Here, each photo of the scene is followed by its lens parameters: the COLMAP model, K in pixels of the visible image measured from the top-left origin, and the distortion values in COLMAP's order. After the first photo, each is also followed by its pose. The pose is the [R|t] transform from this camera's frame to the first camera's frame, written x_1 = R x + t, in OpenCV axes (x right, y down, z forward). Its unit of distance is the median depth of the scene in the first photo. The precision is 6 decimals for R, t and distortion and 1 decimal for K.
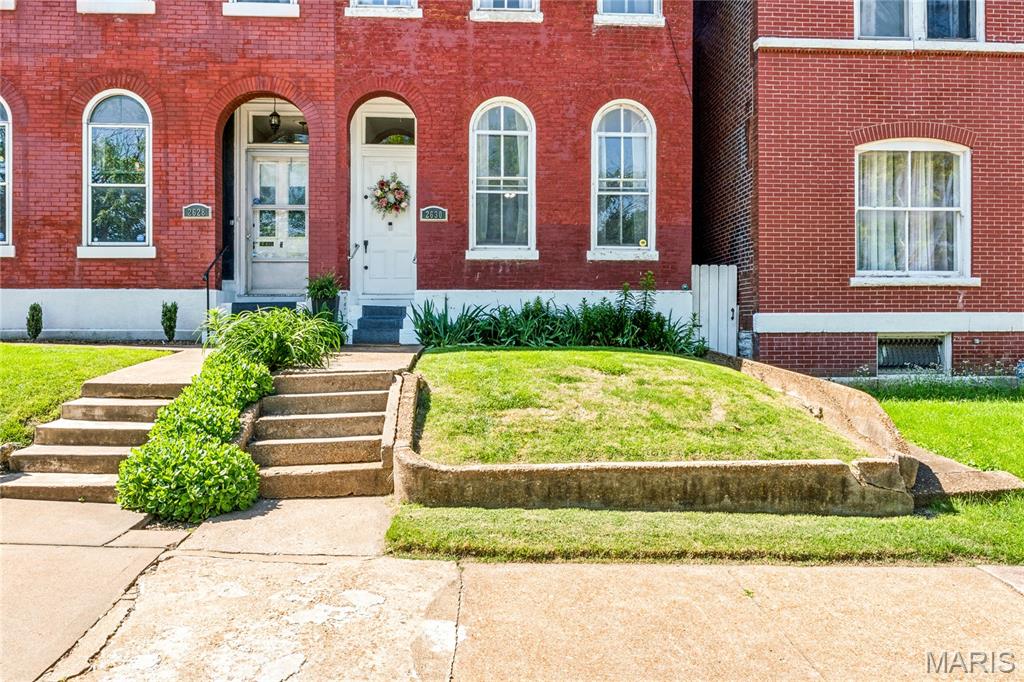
lens RADIAL K [[714.8, 0, 511.9], [0, 714.8, 337.9], [0, 0, 1]] dist [-0.005633, -0.004194]
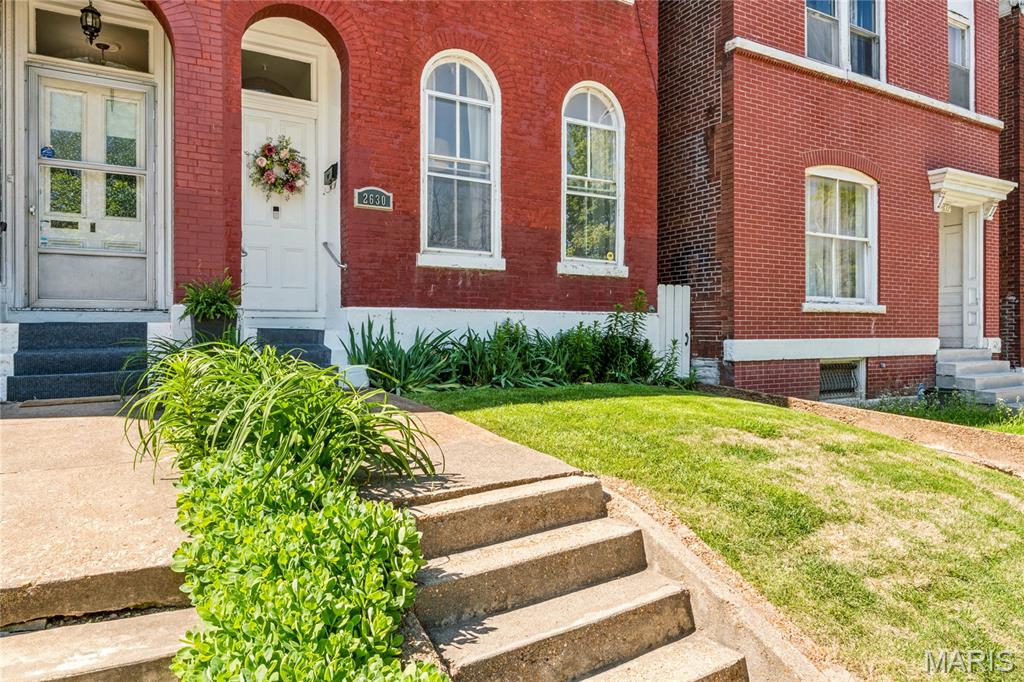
lens RADIAL K [[647.1, 0, 511.3], [0, 647.1, 340.6], [0, 0, 1]] dist [-0.000544, -0.000471]
pose [[0.900871, -0.003395, 0.434073, -0.260491], [0.005423, 0.999979, -0.003432, -0.031387], [-0.434052, 0.005446, 0.900871, 0.368575]]
